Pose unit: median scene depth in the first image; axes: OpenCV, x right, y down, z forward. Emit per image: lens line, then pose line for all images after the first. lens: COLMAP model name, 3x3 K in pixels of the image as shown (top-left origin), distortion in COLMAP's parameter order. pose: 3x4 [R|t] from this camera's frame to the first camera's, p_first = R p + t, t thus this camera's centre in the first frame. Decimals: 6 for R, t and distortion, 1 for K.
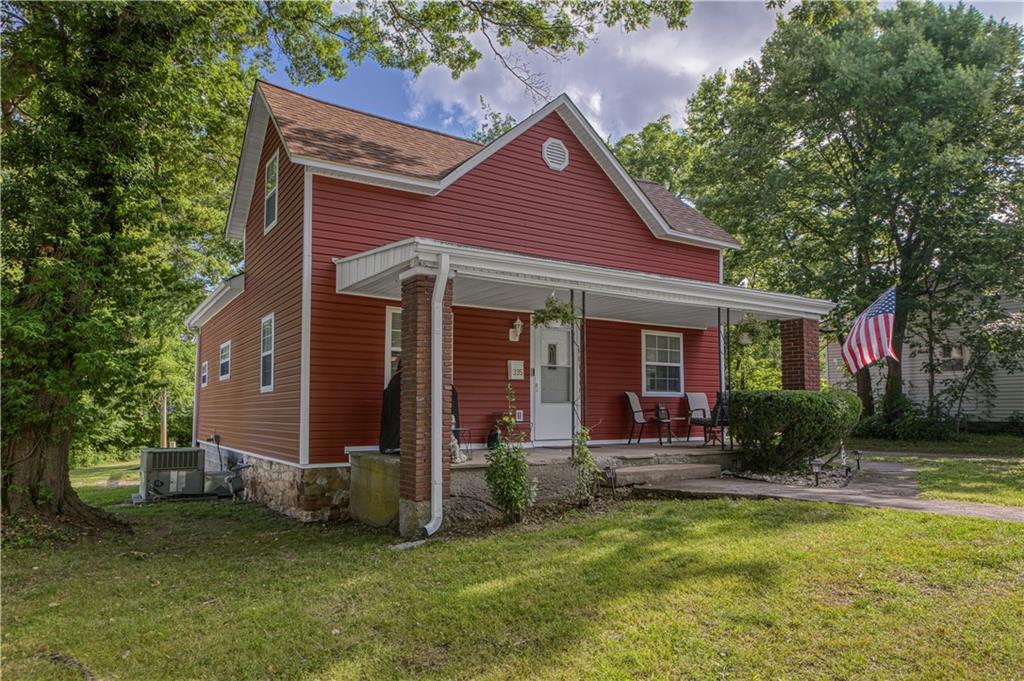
lens RADIAL K [[664.9, 0, 511.8], [0, 664.9, 375.7], [0, 0, 1]] dist [0.001829, 0.000618]
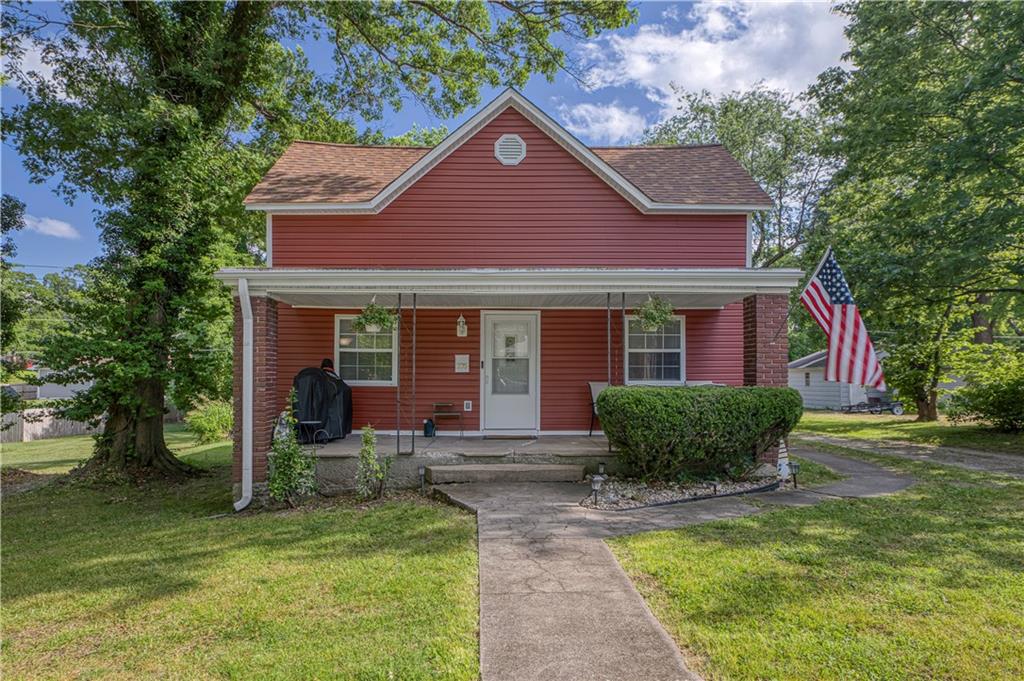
lens RADIAL K [[581.1, 0, 512.0], [0, 581.1, 378.0], [0, 0, 1]] dist [-0.001398, -0.000292]
pose [[0.848169, -0.000064, -0.529726, 0.560700], [0.028286, 0.998579, 0.045170, -0.024841], [0.528970, -0.053296, 0.846965, 0.239377]]
